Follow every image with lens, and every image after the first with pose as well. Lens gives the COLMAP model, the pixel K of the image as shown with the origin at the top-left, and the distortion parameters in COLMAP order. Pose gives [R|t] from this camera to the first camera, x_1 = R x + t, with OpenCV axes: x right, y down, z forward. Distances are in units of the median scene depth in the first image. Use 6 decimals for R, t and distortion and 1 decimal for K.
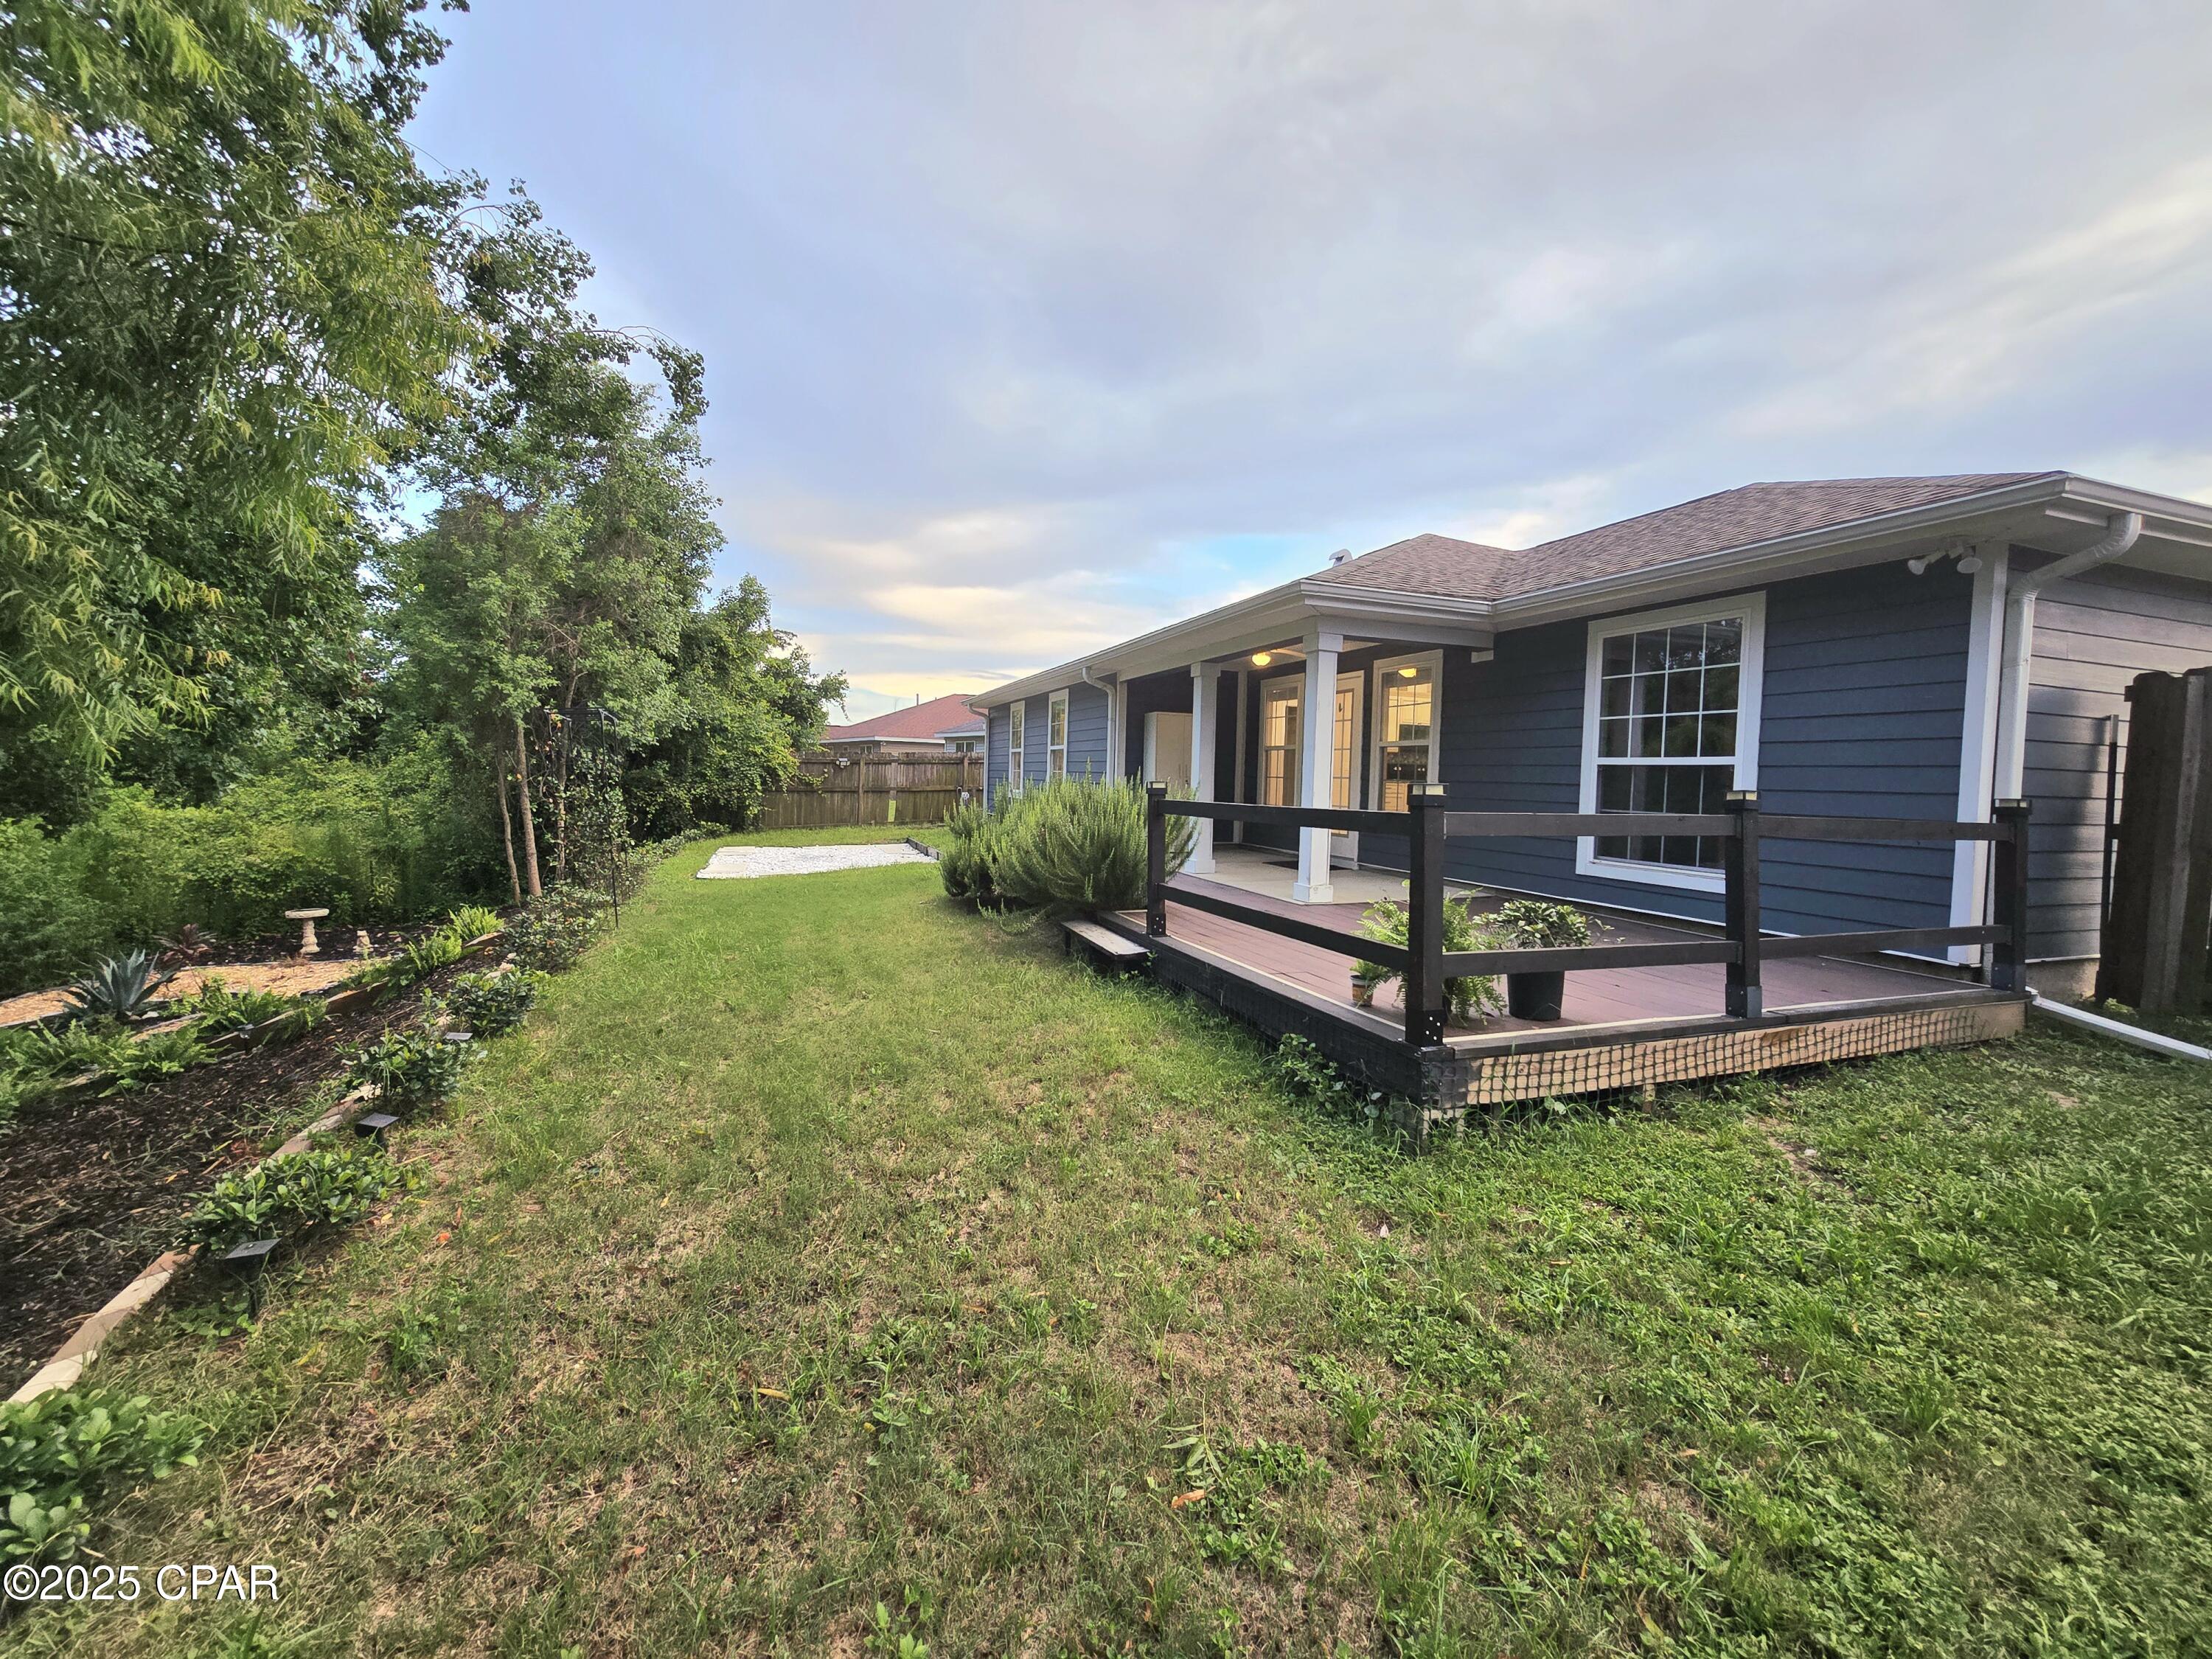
lens RADIAL K [[899.7, 0, 1103.9], [0, 899.7, 817.1], [0, 0, 1]] dist [-0.000539, -0.000030]
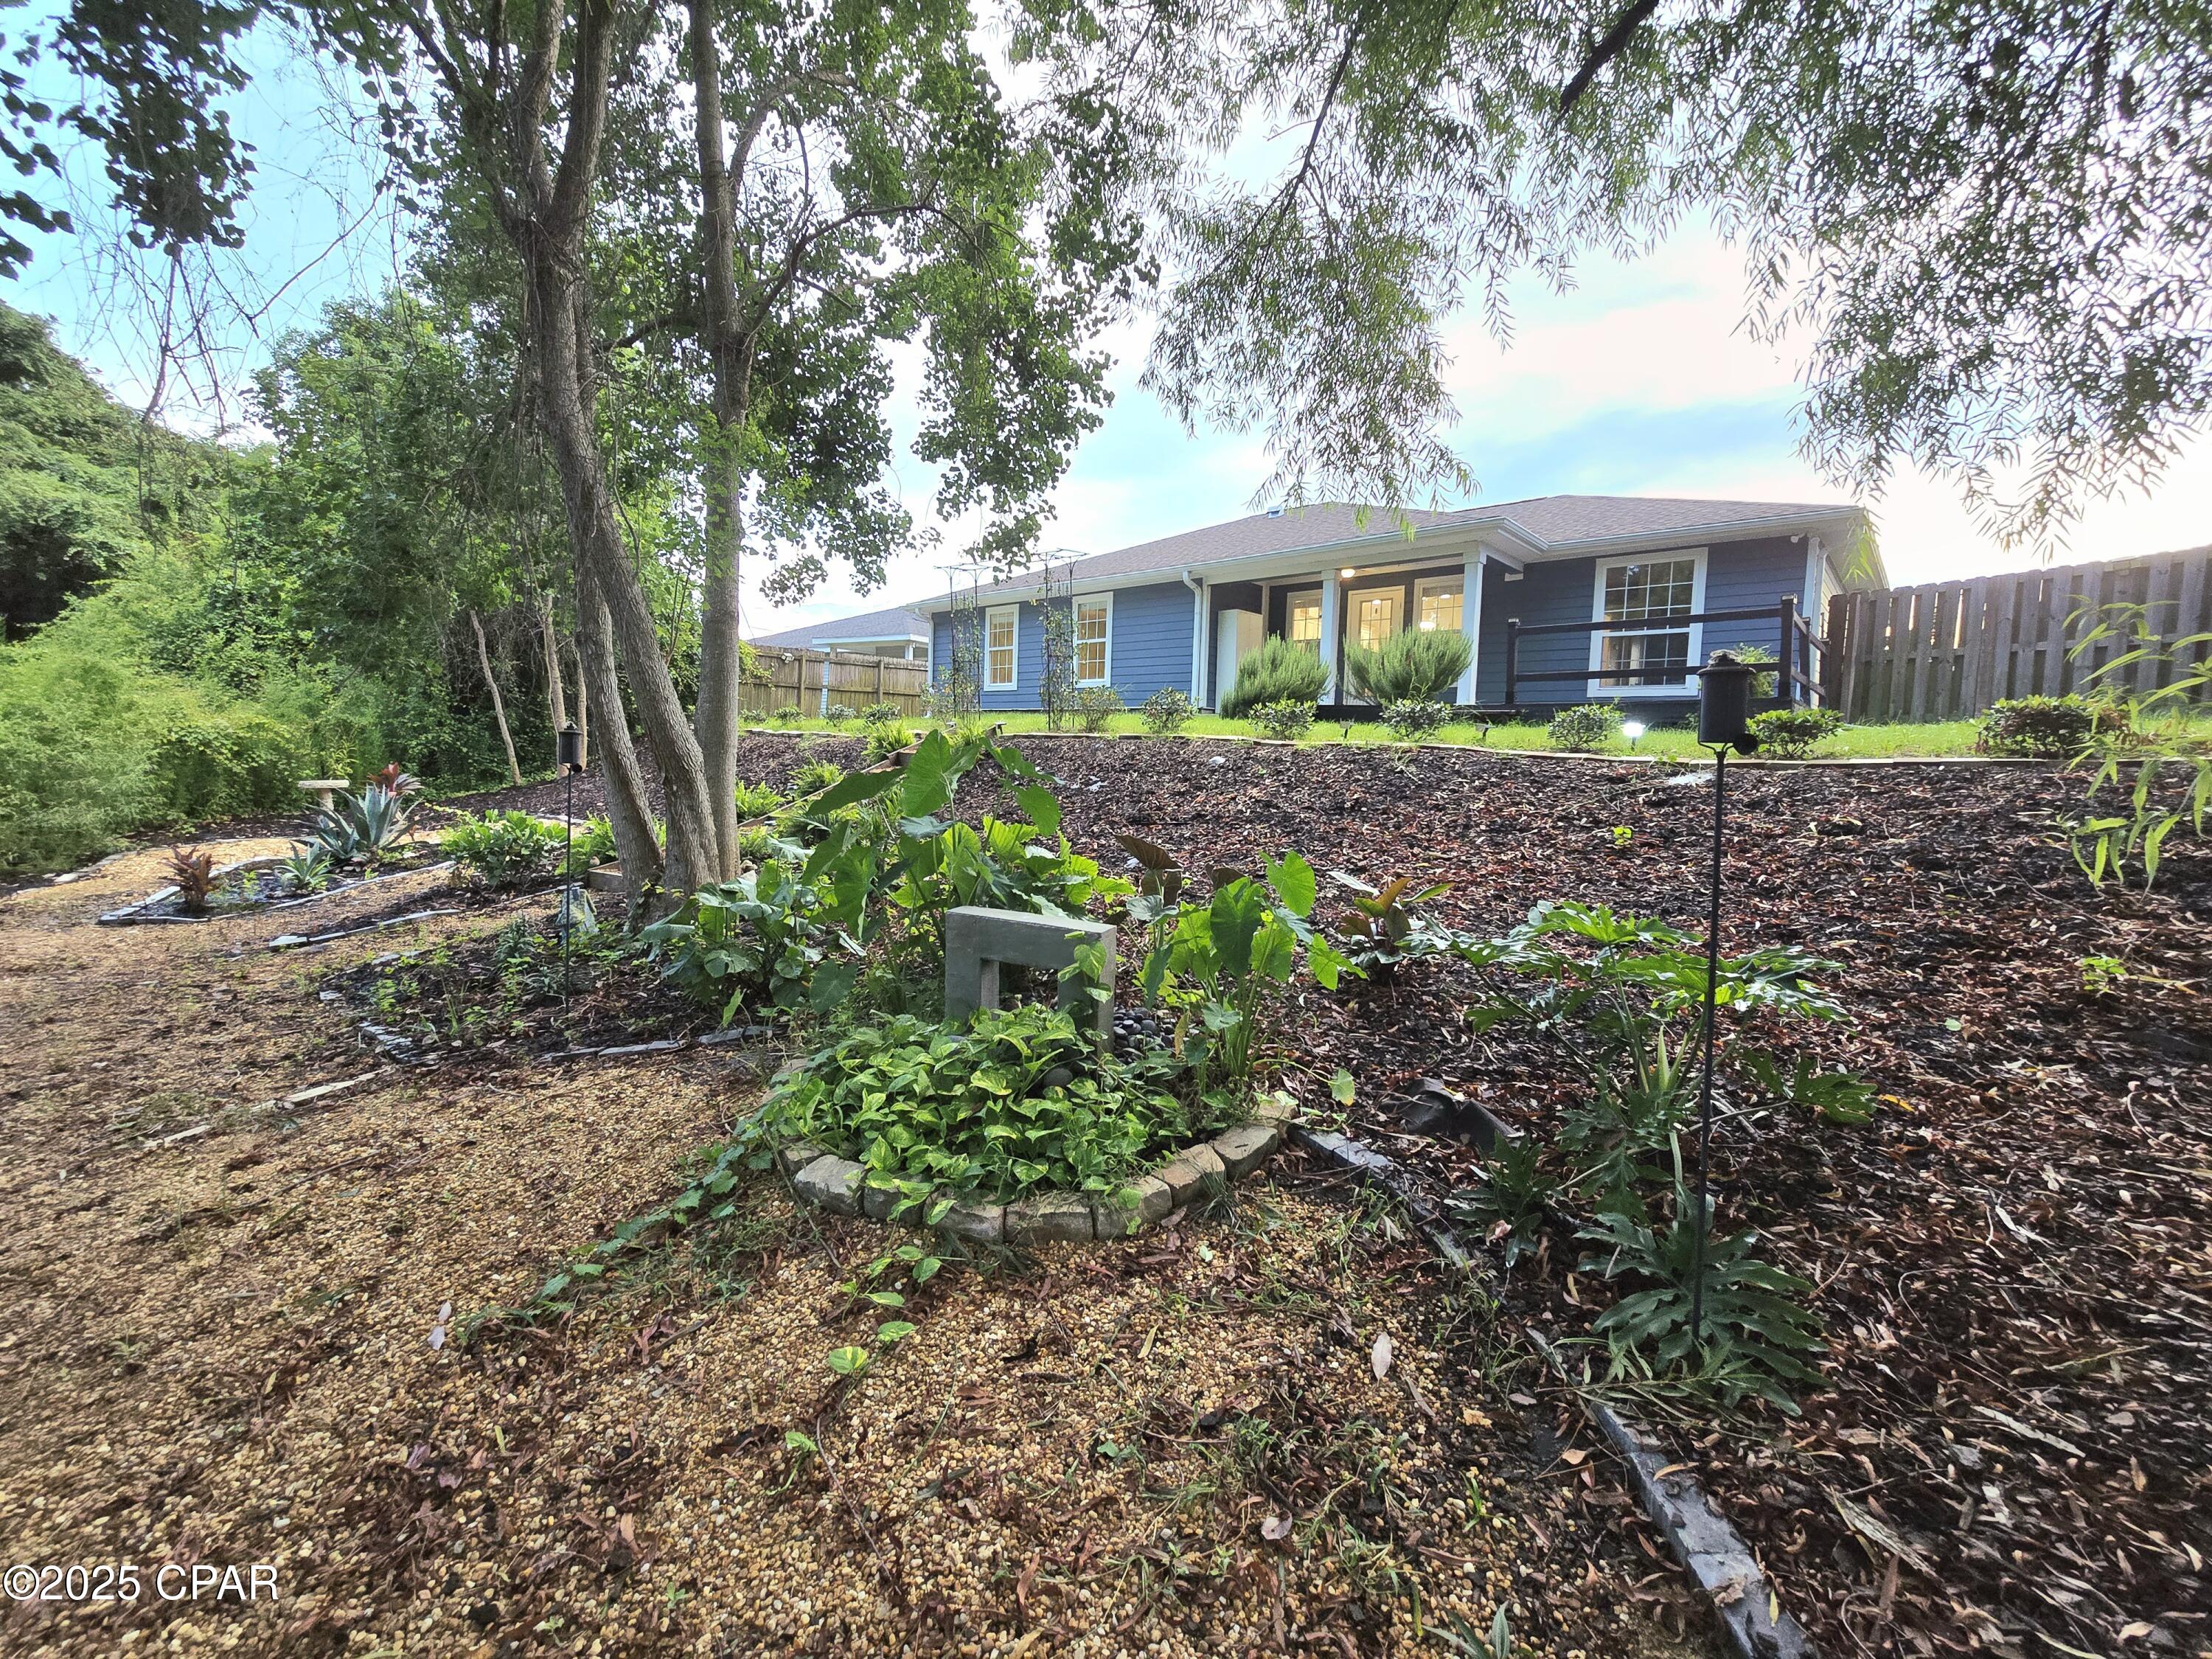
lens RADIAL K [[899.7, 0, 1103.9], [0, 899.7, 817.1], [0, 0, 1]] dist [-0.000539, -0.000030]
pose [[0.856572, -0.034351, 0.514884, -0.702995], [0.020798, 0.999269, 0.032066, 0.125604], [-0.515609, -0.016758, 0.856660, -0.039957]]
